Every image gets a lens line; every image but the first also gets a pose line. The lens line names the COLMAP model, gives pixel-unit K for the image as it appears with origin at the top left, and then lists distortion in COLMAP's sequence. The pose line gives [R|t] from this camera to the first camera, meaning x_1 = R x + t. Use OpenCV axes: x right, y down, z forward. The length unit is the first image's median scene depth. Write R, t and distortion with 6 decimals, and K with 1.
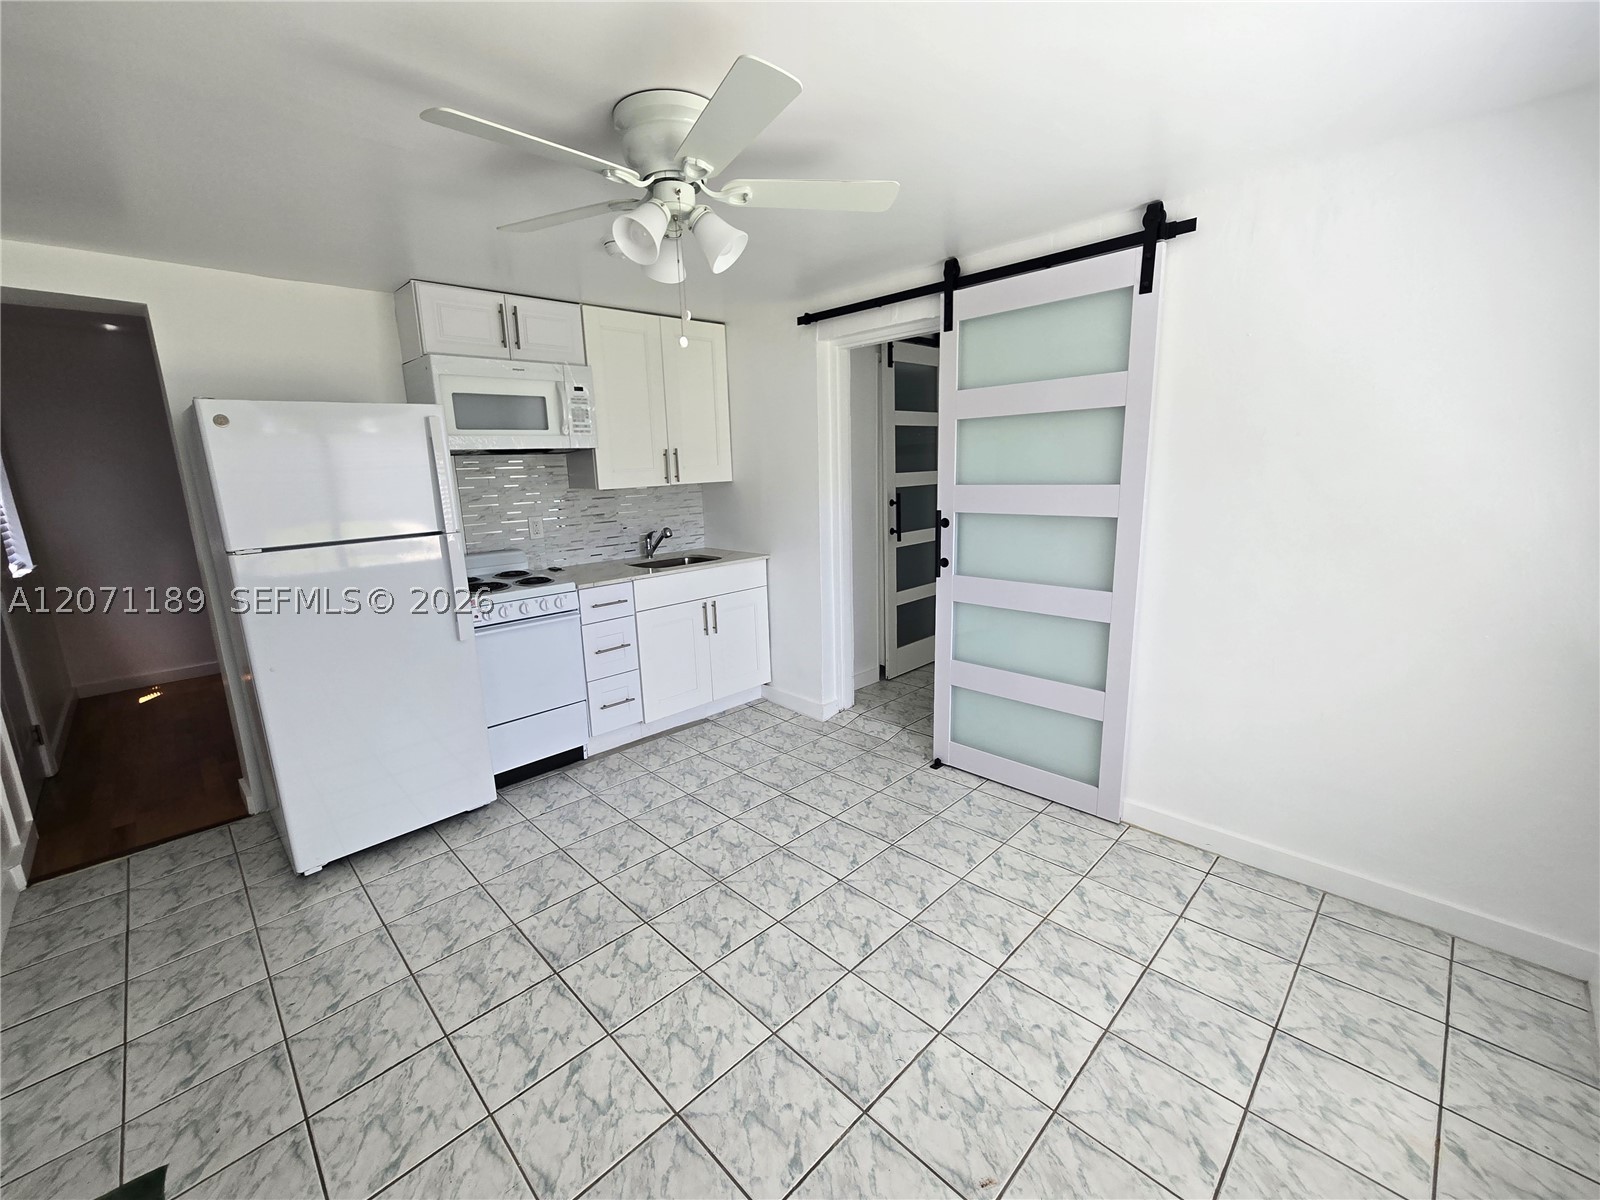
lens RADIAL K [[665.2, 0, 799.9], [0, 665.2, 608.6], [0, 0, 1]] dist [-0.000214, 0.000125]
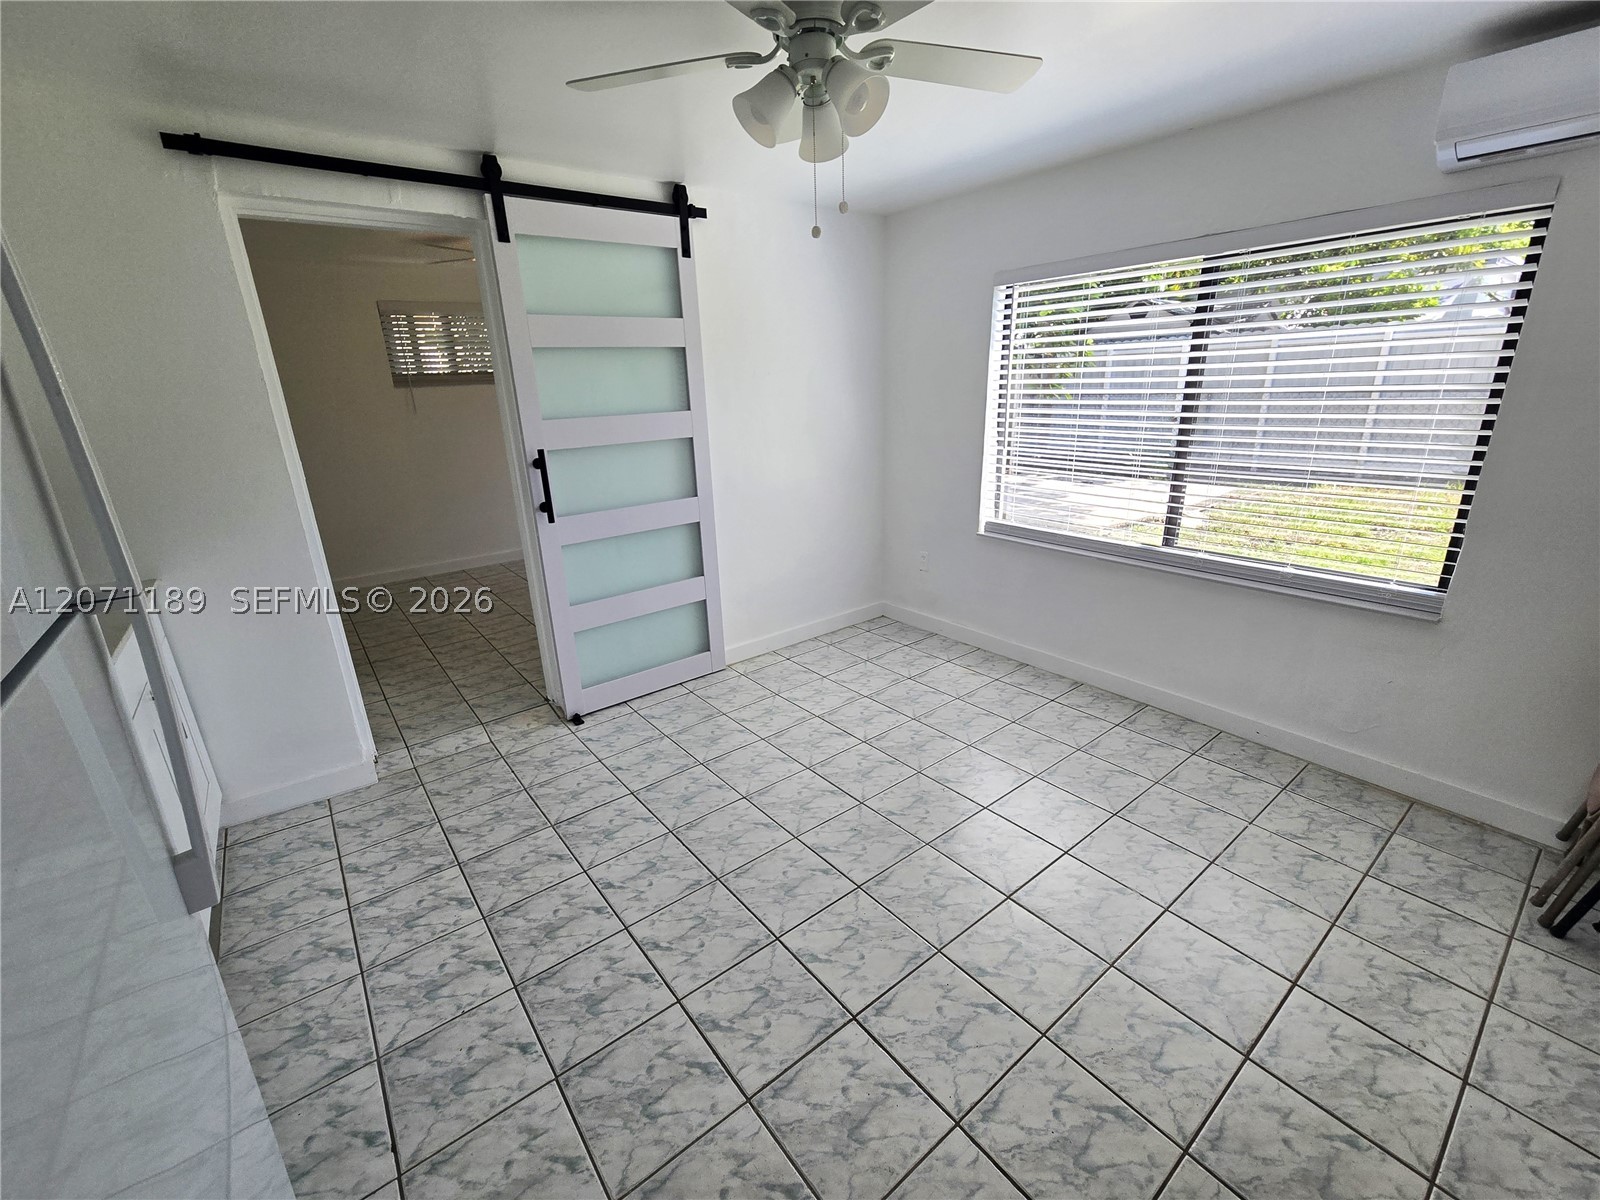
lens RADIAL K [[665.2, 0, 806.6], [0, 665.2, 582.0], [0, 0, 1]] dist [-0.000214, 0.000125]
pose [[0.106712, -0.257053, 0.960488, -0.730332], [0.245355, 0.942938, 0.225097, -0.096165], [-0.963542, 0.211640, 0.163692, 0.596964]]
